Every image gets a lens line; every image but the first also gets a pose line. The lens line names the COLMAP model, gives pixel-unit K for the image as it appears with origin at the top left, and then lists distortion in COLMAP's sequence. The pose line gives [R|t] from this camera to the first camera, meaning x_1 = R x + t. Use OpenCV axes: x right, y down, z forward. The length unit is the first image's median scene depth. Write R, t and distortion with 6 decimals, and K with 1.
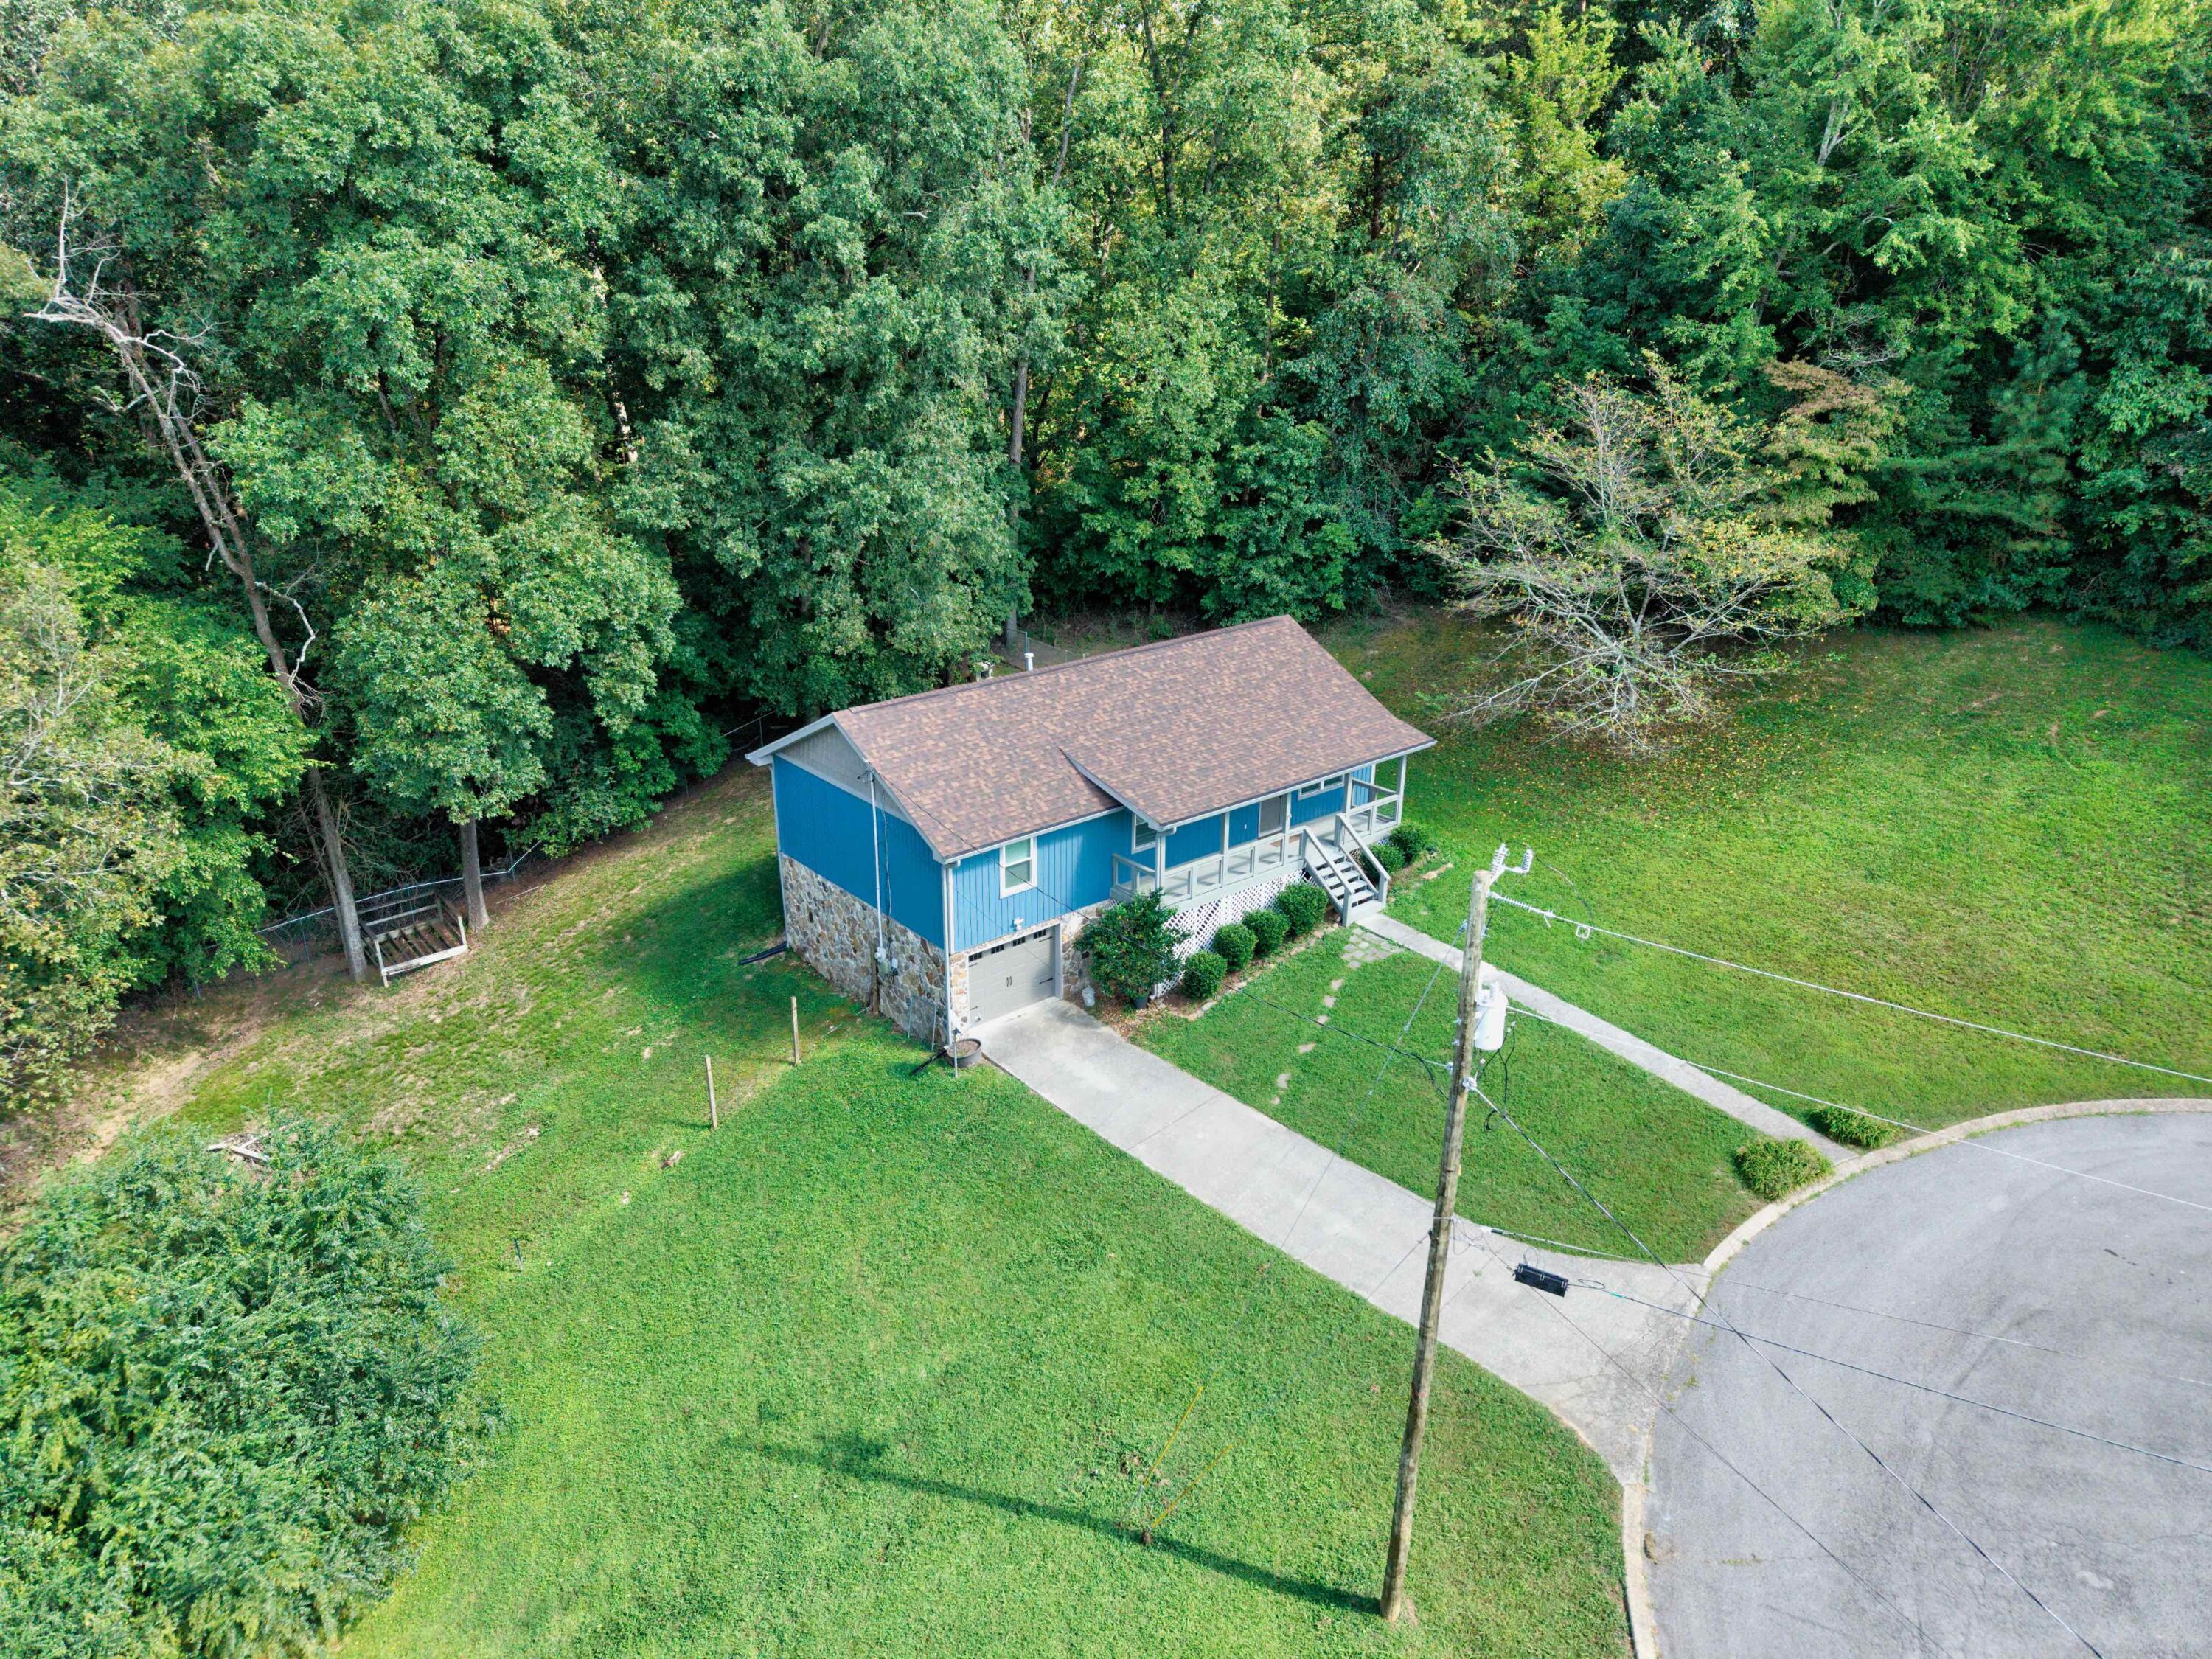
lens RADIAL K [[1523.2, 0, 1101.4], [0, 1523.2, 843.0], [0, 0, 1]] dist [0.006373, -0.004844]
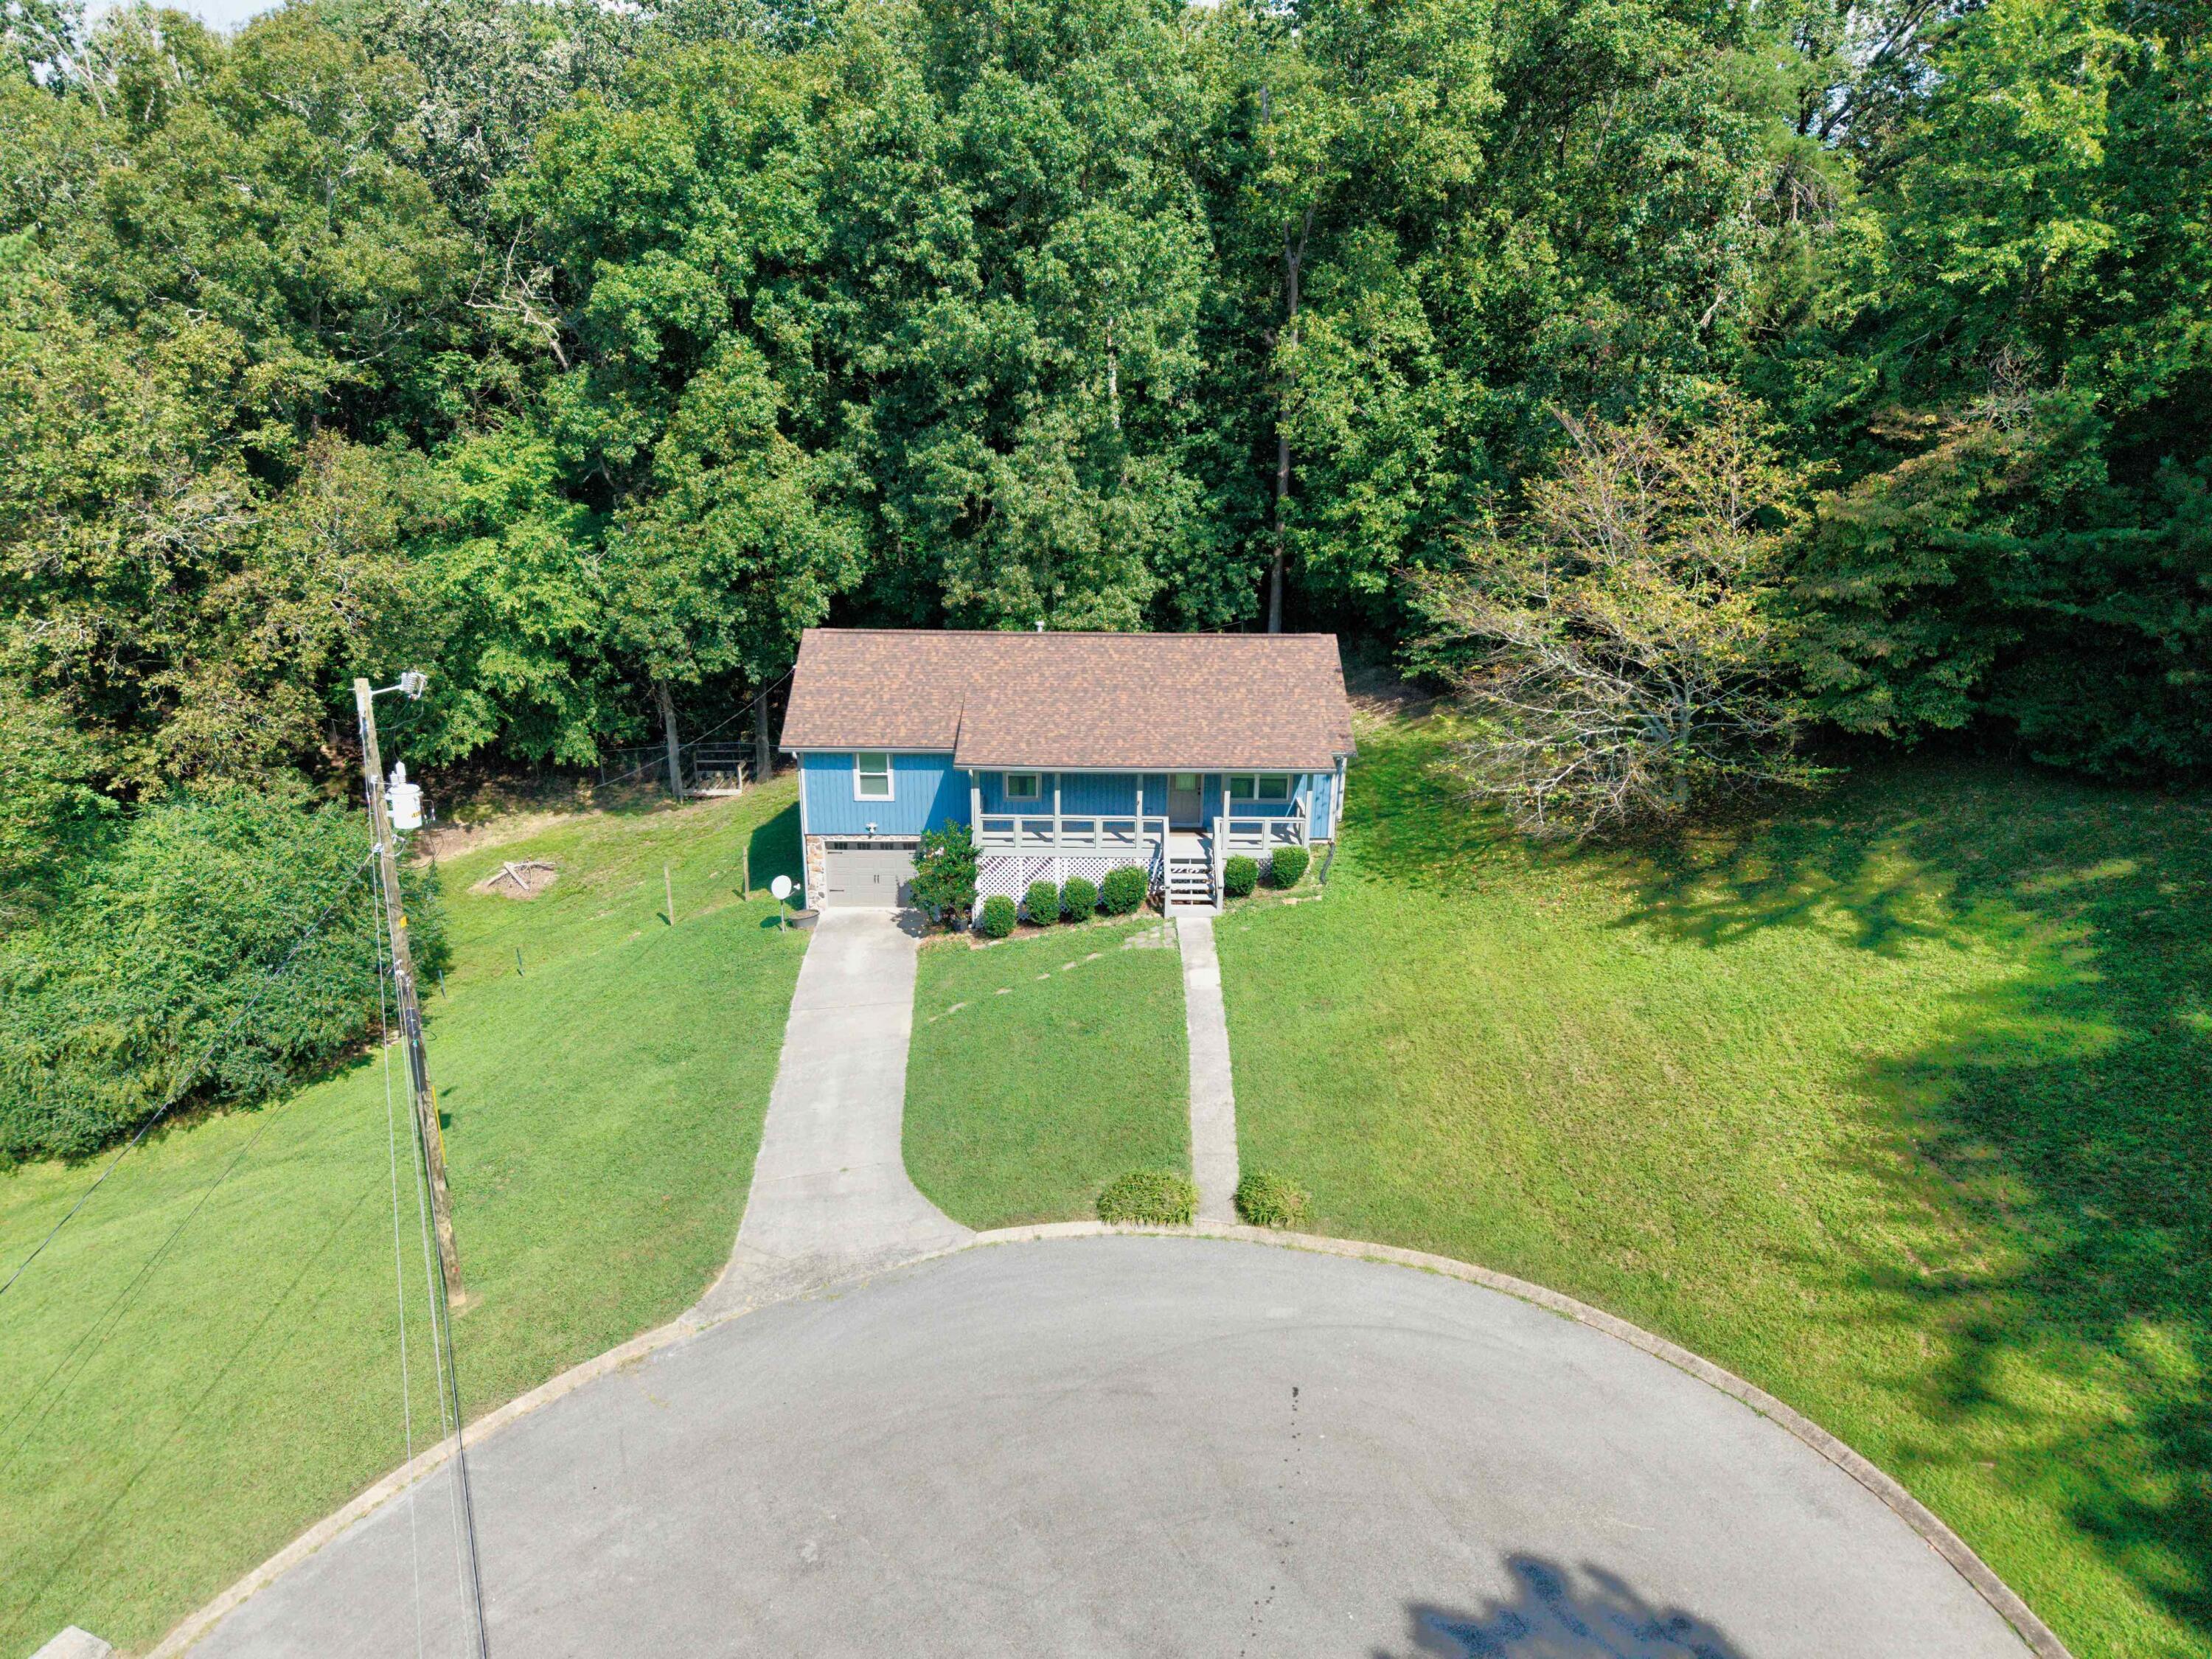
lens RADIAL K [[1539.2, 0, 1106.0], [0, 1539.2, 829.5], [0, 0, 1]] dist [-0.003285, 0.001396]
pose [[0.768488, 0.220439, -0.600694, 0.765999], [-0.246584, 0.968301, 0.039877, -0.035836], [0.590442, 0.117477, 0.798484, 0.149358]]
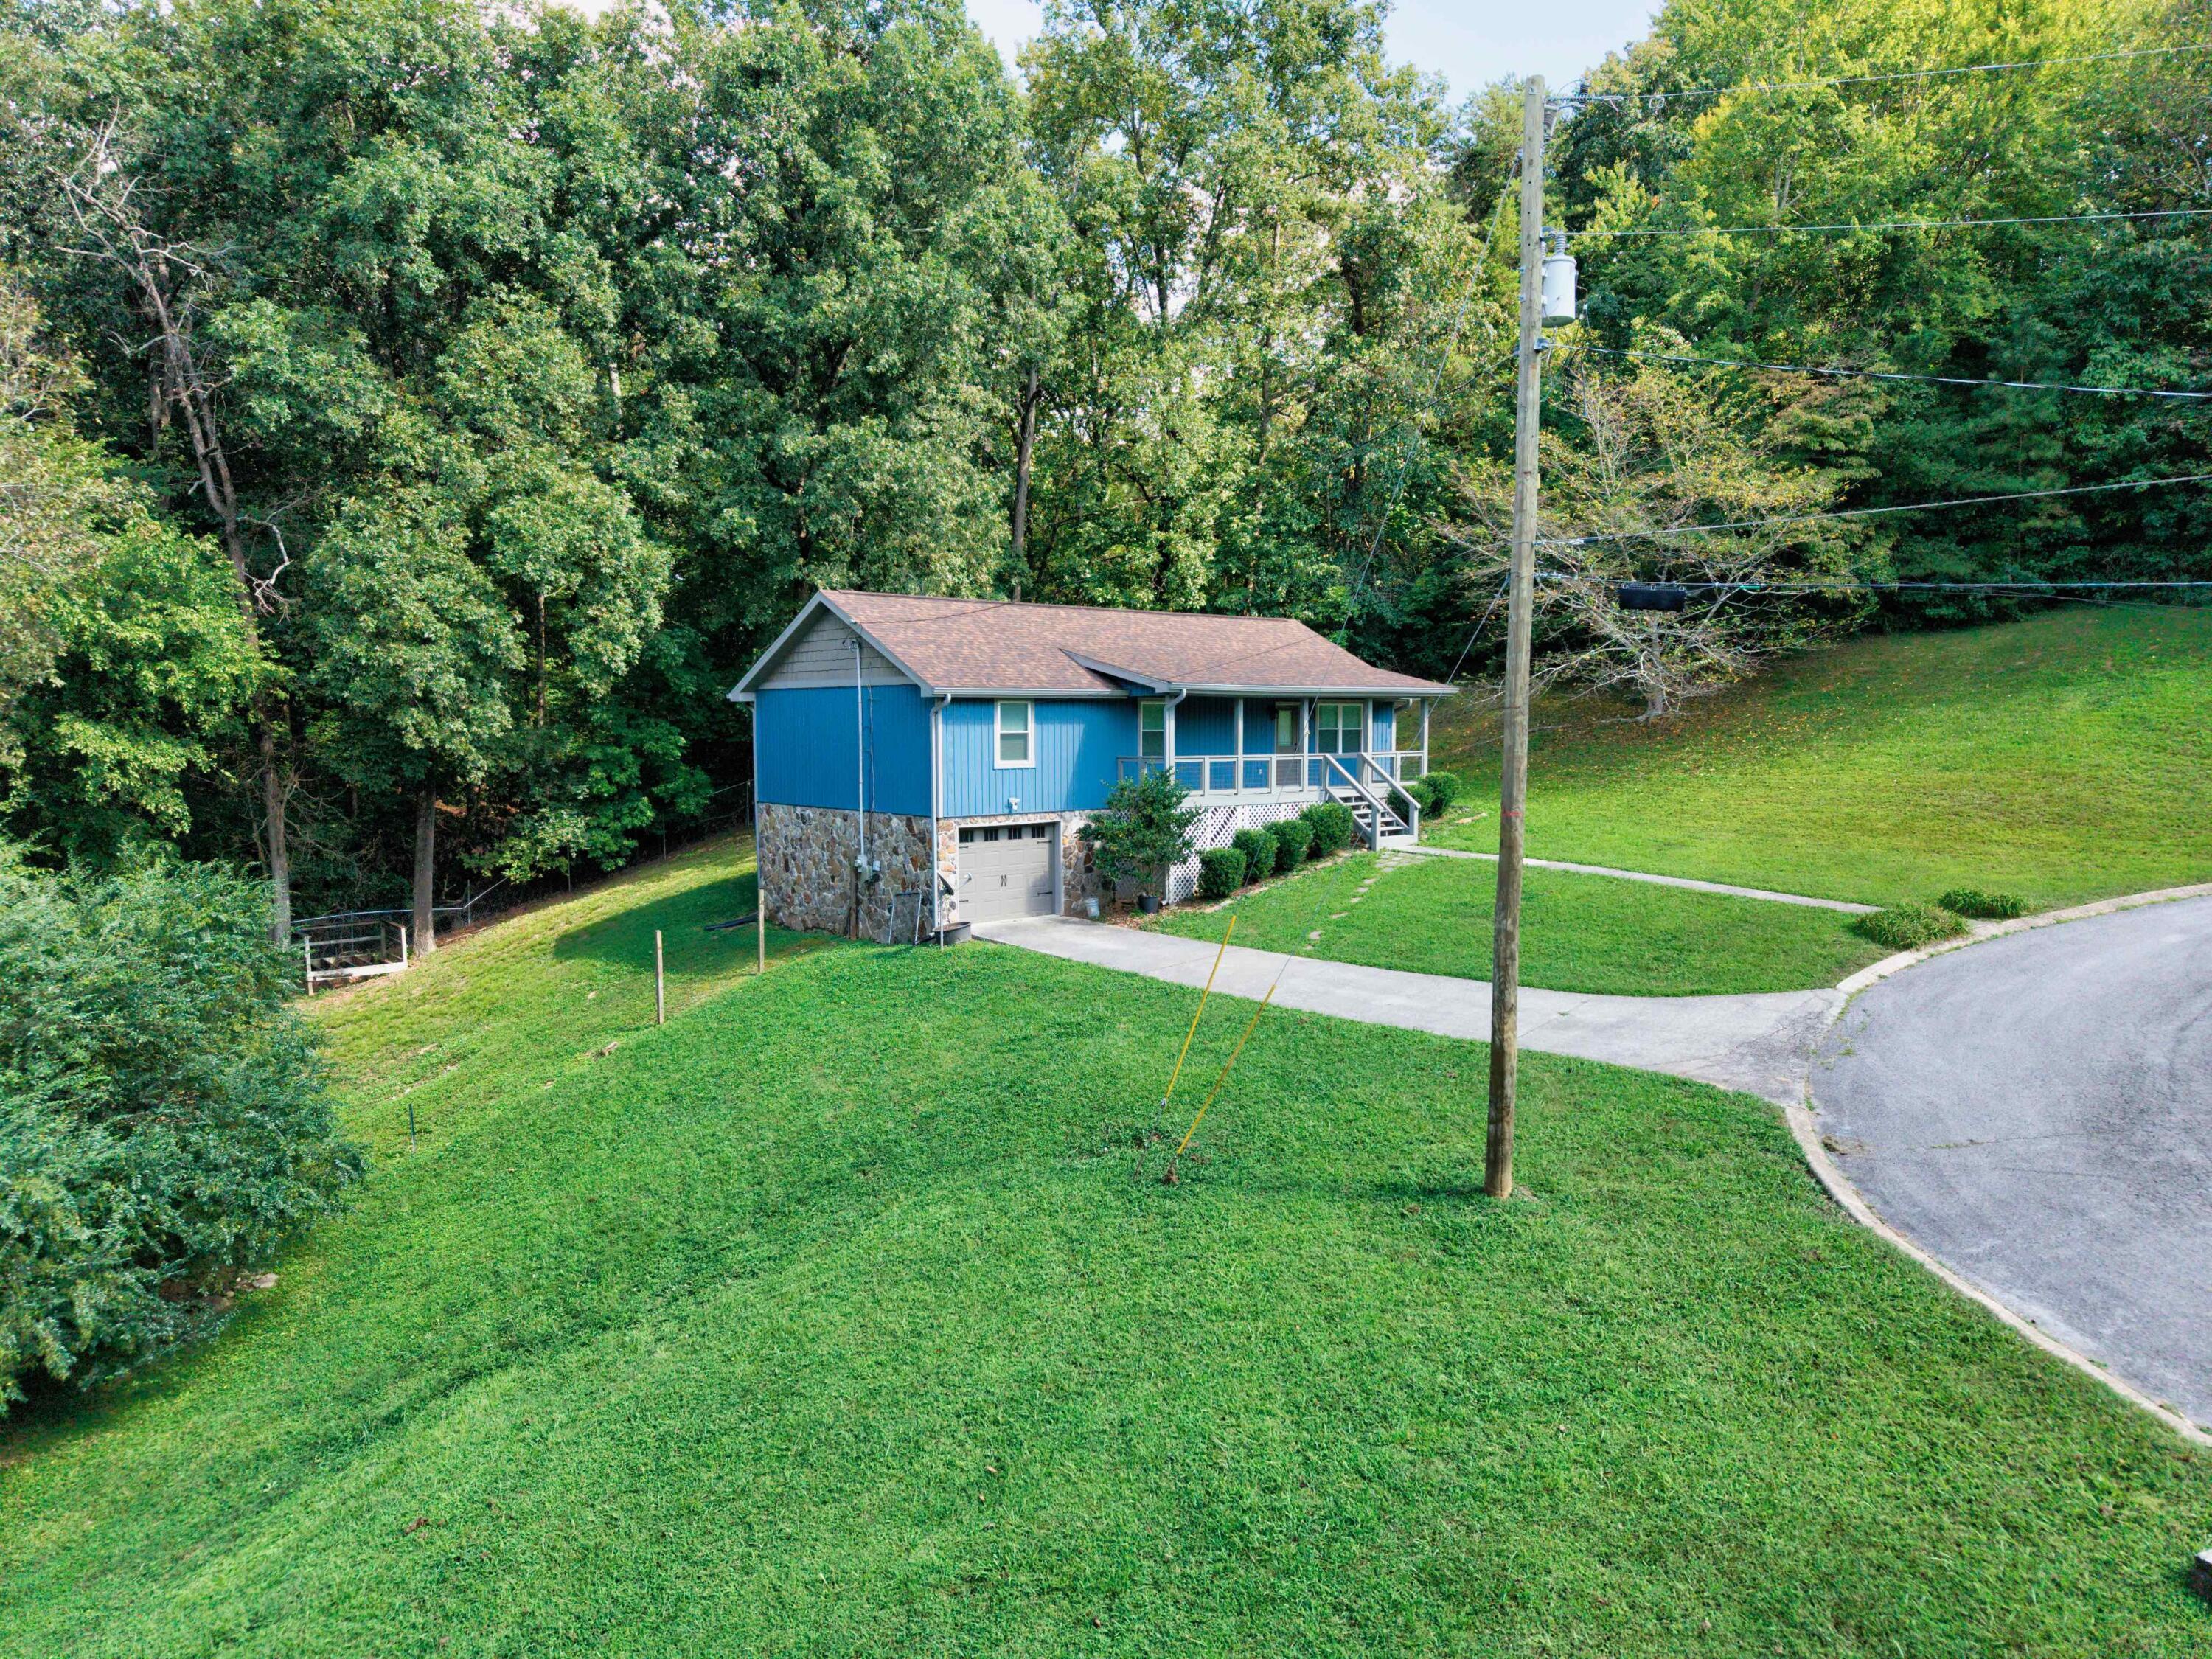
lens RADIAL K [[1523.2, 0, 1101.4], [0, 1523.2, 843.0], [0, 0, 1]] dist [0.006373, -0.004844]
pose [[0.999946, -0.010330, -0.001084, -0.001782], [0.009471, 0.949618, -0.313266, 0.346263], [0.004266, 0.313239, 0.949665, 0.141539]]
